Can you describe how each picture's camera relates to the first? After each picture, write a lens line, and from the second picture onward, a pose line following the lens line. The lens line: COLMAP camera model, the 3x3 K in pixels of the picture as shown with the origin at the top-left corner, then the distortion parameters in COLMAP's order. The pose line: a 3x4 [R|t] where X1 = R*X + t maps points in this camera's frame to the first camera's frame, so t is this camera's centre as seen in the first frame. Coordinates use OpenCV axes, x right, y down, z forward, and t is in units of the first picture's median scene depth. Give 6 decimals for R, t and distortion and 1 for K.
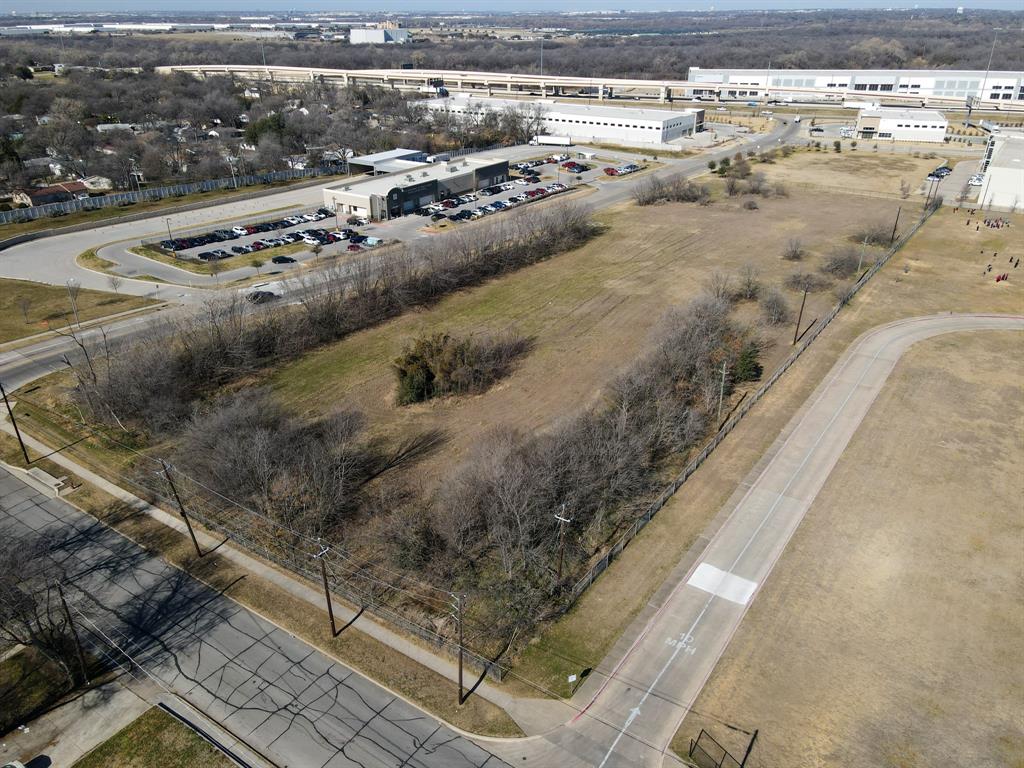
lens RADIAL K [[753.3, 0, 512.0], [0, 753.3, 384.0], [0, 0, 1]] dist [0.000403, 0.026070]
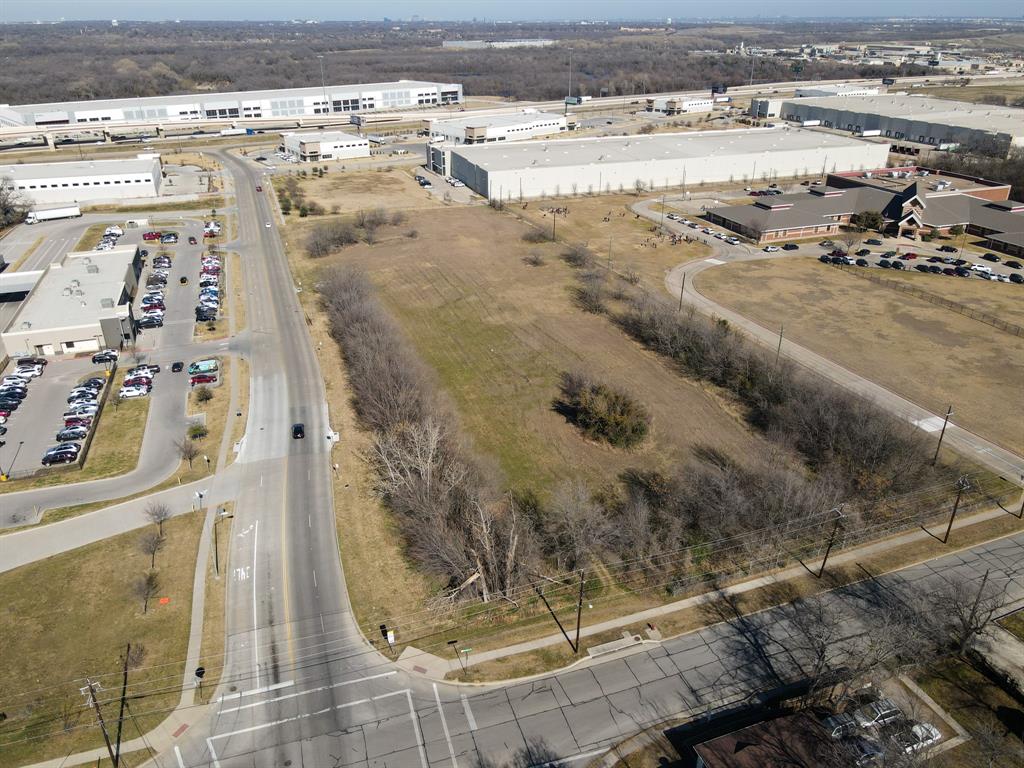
lens RADIAL K [[753.3, 0, 512.0], [0, 753.3, 384.0], [0, 0, 1]] dist [0.000403, 0.026070]
pose [[0.585628, -0.352785, 0.729783, -0.826146], [0.361577, 0.919480, 0.154332, -0.241257], [-0.725467, 0.173491, 0.666032, 0.266311]]
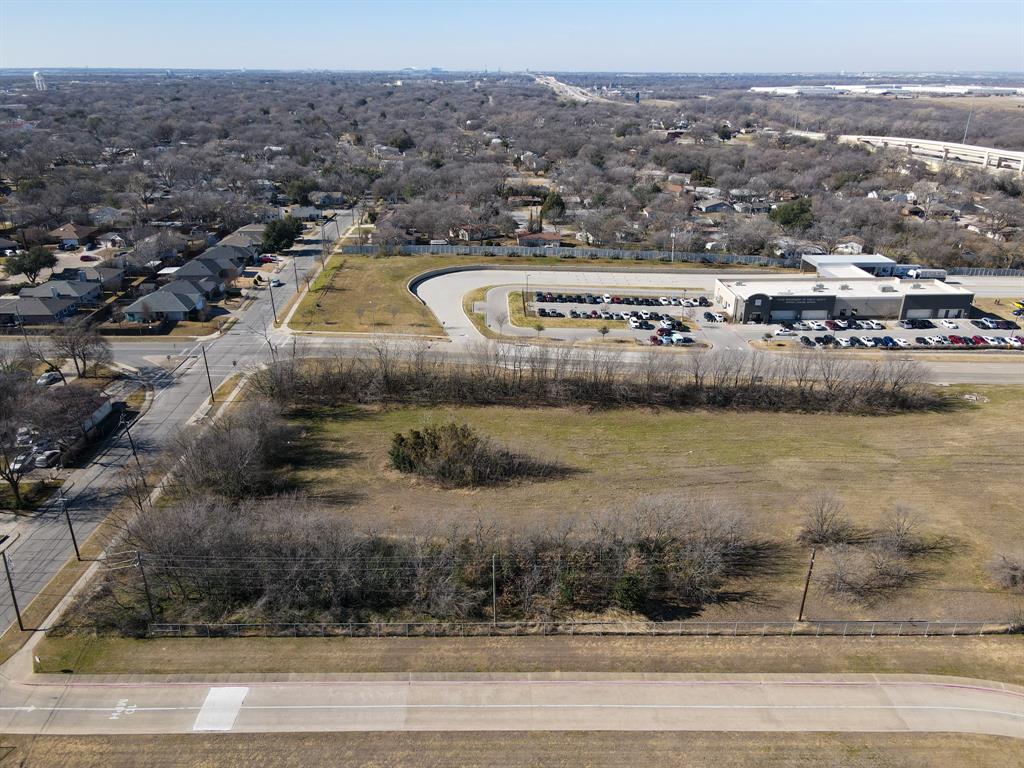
lens RADIAL K [[753.3, 0, 512.0], [0, 753.3, 384.0], [0, 0, 1]] dist [0.000403, 0.026070]
pose [[0.599842, 0.312601, -0.736525, 0.602587], [-0.359912, 0.927551, 0.100557, -0.212273], [0.714599, 0.204766, 0.668894, 0.254727]]
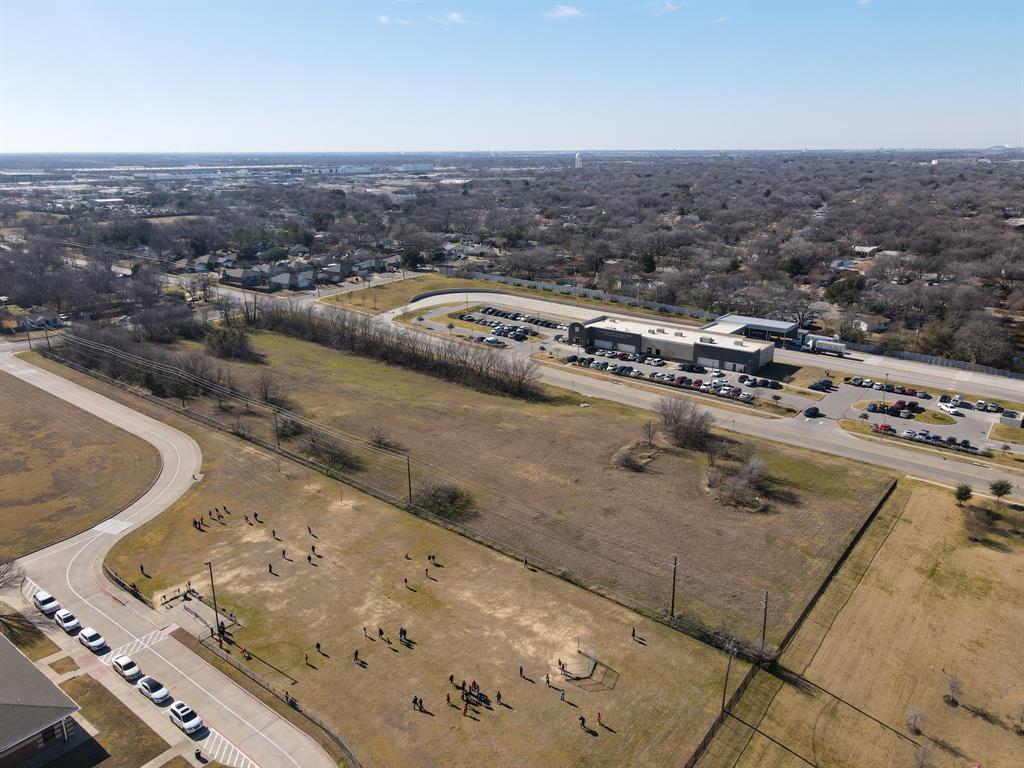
lens RADIAL K [[753.3, 0, 512.0], [0, 753.3, 384.0], [0, 0, 1]] dist [0.000403, 0.026070]
pose [[-0.051968, 0.299955, -0.952537, 1.590095], [-0.441393, 0.848701, 0.291338, -0.742753], [0.895808, 0.435584, 0.088293, 1.295238]]
